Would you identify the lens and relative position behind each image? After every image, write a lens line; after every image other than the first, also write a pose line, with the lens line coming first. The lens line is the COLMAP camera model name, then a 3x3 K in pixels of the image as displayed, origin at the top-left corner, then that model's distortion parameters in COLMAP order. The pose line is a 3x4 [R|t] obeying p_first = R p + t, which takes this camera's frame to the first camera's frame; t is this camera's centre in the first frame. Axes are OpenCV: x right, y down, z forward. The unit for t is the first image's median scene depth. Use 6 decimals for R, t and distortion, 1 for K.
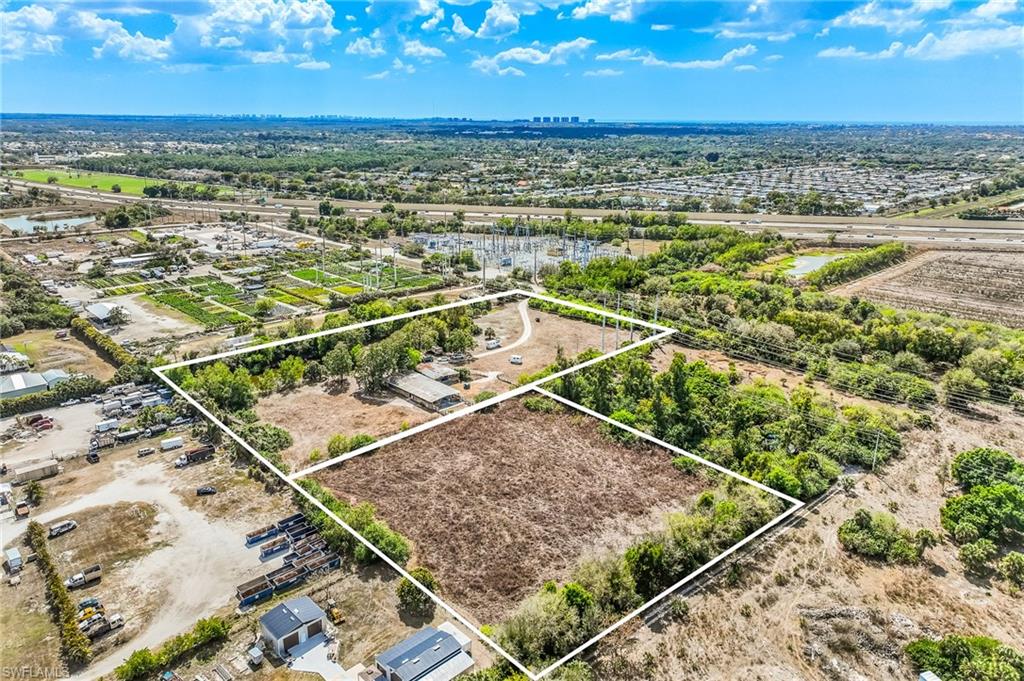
lens RADIAL K [[701.1, 0, 512.0], [0, 701.1, 340.5], [0, 0, 1]] dist [0.001620, 0.004647]
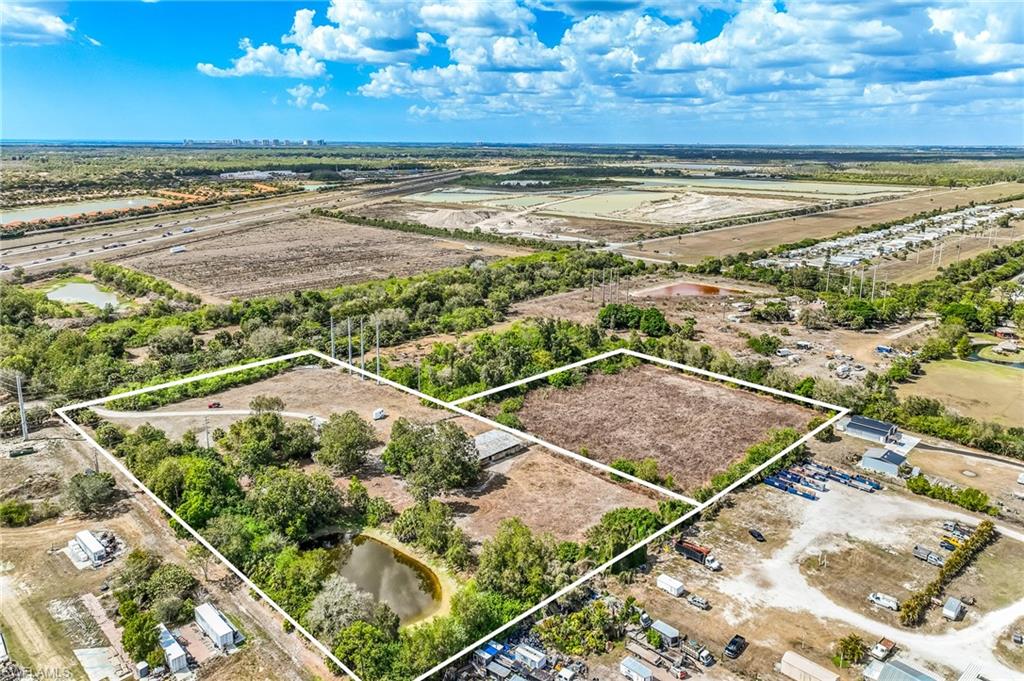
lens RADIAL K [[701.1, 0, 512.0], [0, 701.1, 340.5], [0, 0, 1]] dist [0.001620, 0.004647]
pose [[-0.022792, -0.277660, 0.960409, -0.136752], [0.296464, 0.915571, 0.271733, -0.041348], [-0.954772, 0.290921, 0.061448, 0.127564]]
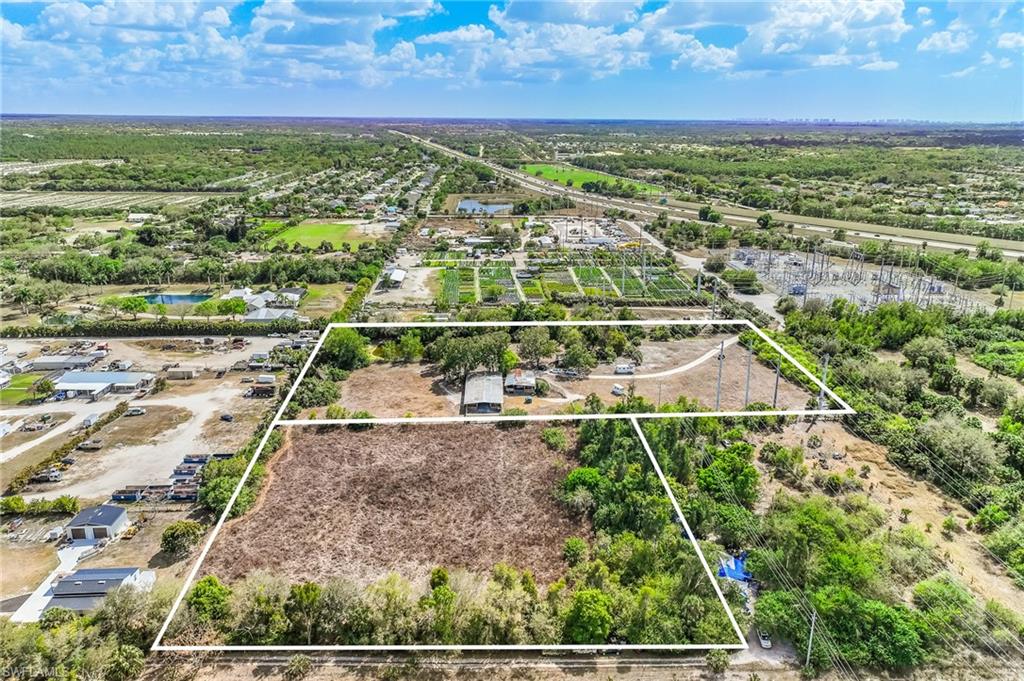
lens RADIAL K [[701.1, 0, 512.0], [0, 701.1, 340.5], [0, 0, 1]] dist [0.001620, 0.004647]
pose [[0.756331, 0.193762, -0.624836, 0.077695], [-0.197408, 0.978204, 0.064390, -0.011075], [0.623693, 0.074648, 0.778097, 0.037989]]
